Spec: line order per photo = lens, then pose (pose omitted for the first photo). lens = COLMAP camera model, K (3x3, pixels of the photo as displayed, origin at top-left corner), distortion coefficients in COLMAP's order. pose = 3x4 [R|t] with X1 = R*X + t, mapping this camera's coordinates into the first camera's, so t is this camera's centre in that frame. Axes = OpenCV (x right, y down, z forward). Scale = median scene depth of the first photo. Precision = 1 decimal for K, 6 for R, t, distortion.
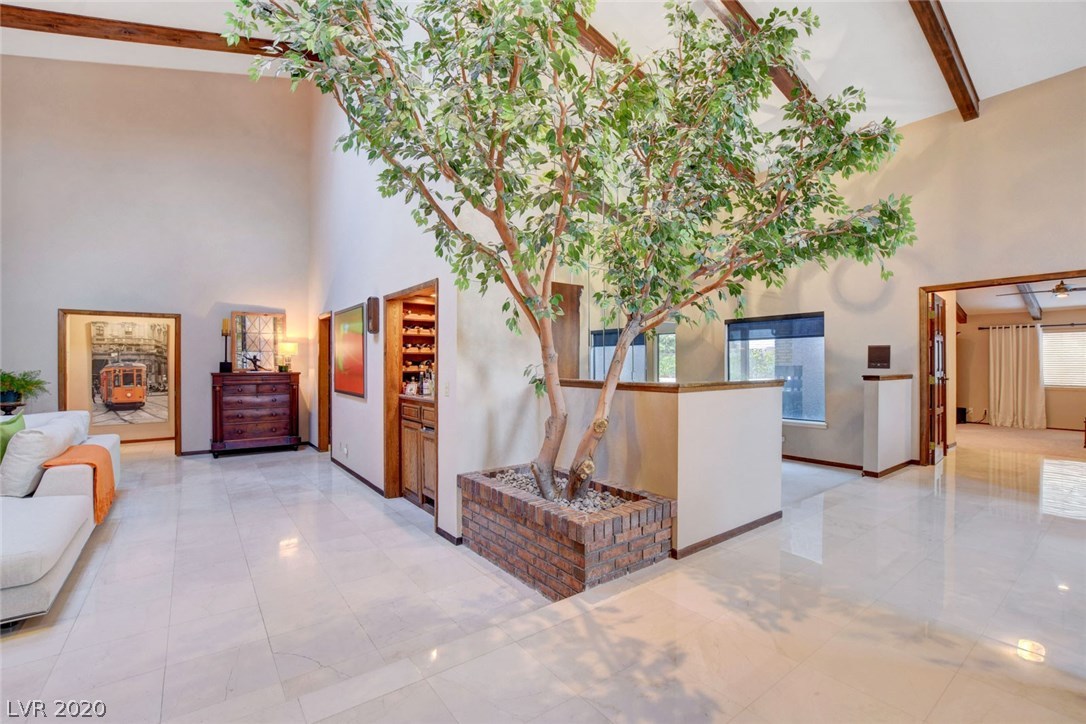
lens RADIAL K [[478.6, 0, 553.7], [0, 478.6, 360.4], [0, 0, 1]] dist [-0.021555, 0.000801]
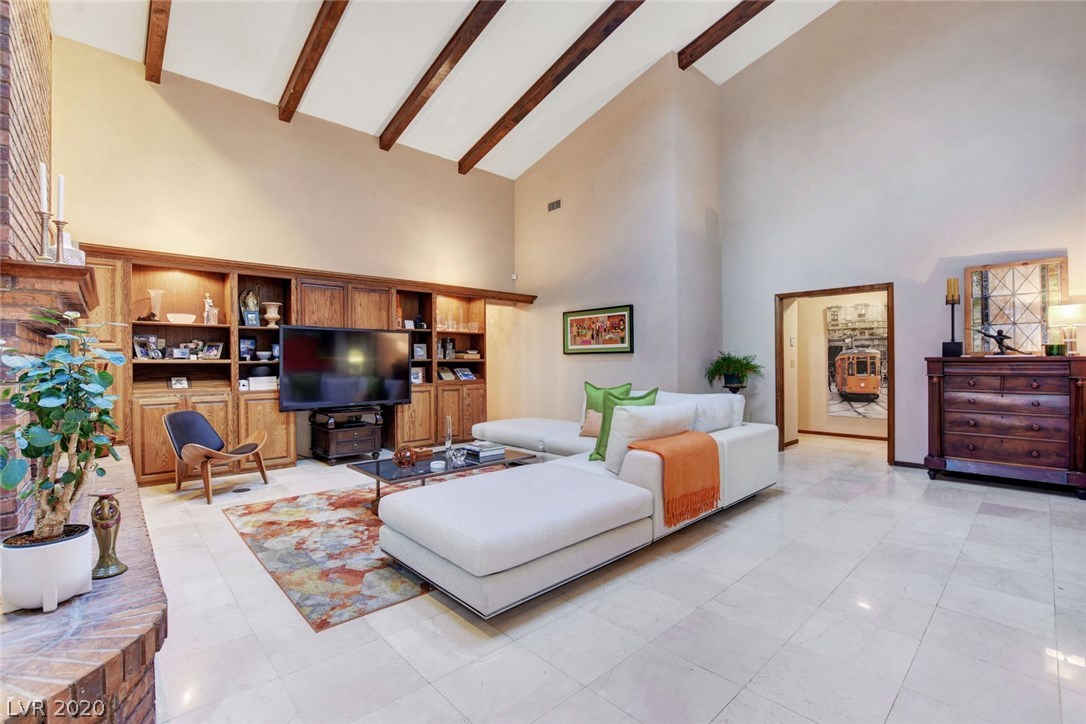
lens RADIAL K [[478.6, 0, 546.0], [0, 478.6, 360.5], [0, 0, 1]] dist [-0.021555, 0.000801]
pose [[0.099349, -0.004648, -0.995042, -0.068975], [0.011431, 0.999928, -0.003530, 0.024698], [0.994987, -0.011023, 0.099396, 0.331174]]
